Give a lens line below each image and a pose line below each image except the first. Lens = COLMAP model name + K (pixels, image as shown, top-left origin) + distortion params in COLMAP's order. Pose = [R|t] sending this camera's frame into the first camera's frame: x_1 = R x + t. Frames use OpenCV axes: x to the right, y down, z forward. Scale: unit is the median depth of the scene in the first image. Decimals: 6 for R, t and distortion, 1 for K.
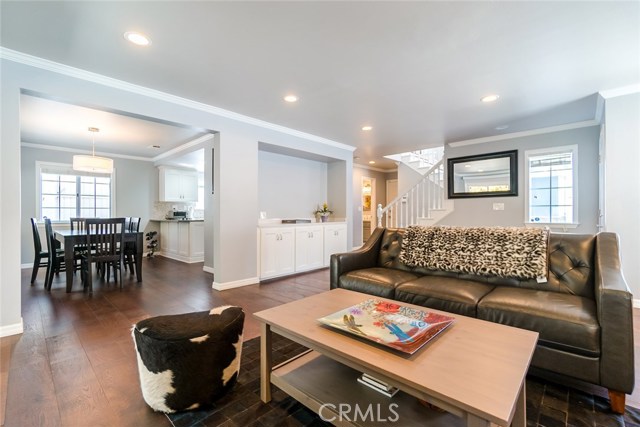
lens RADIAL K [[283.0, 0, 326.5], [0, 283.0, 212.3], [0, 0, 1]] dist [-0.005691, -0.000166]
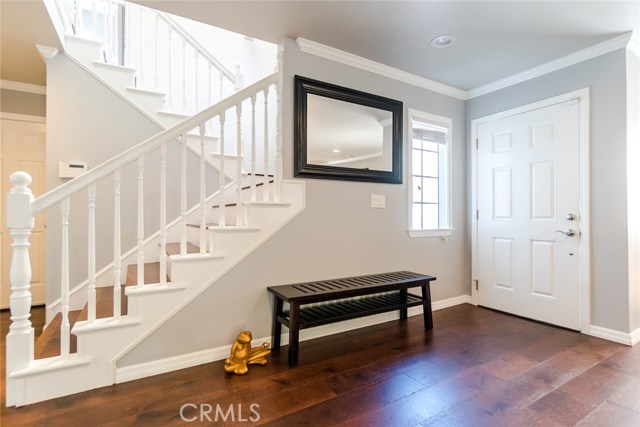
lens RADIAL K [[308.4, 0, 318.4], [0, 308.4, 213.9], [0, 0, 1]] dist [-0.010007, 0.001646]
pose [[0.294924, 0.005298, 0.955506, 0.028618], [-0.006382, 0.999973, -0.003575, 0.005553], [-0.955499, -0.005044, 0.294950, 0.851472]]
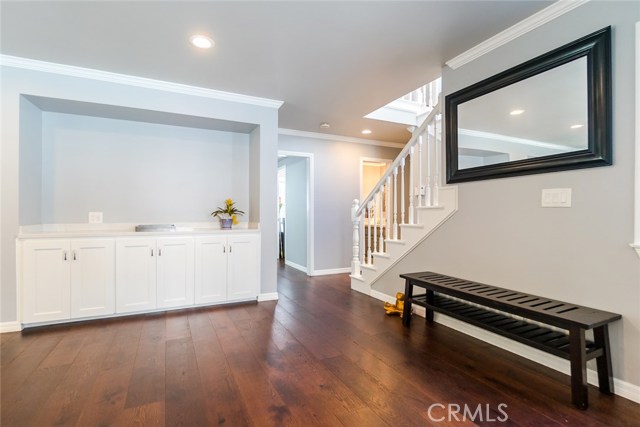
lens RADIAL K [[308.4, 0, 315.6], [0, 308.4, 216.5], [0, 0, 1]] dist [-0.010007, 0.001646]
pose [[0.928433, 0.003443, -0.371485, 0.423400], [0.000538, 0.999944, 0.010614, 0.000030], [0.371500, -0.010054, 0.928378, 0.461098]]
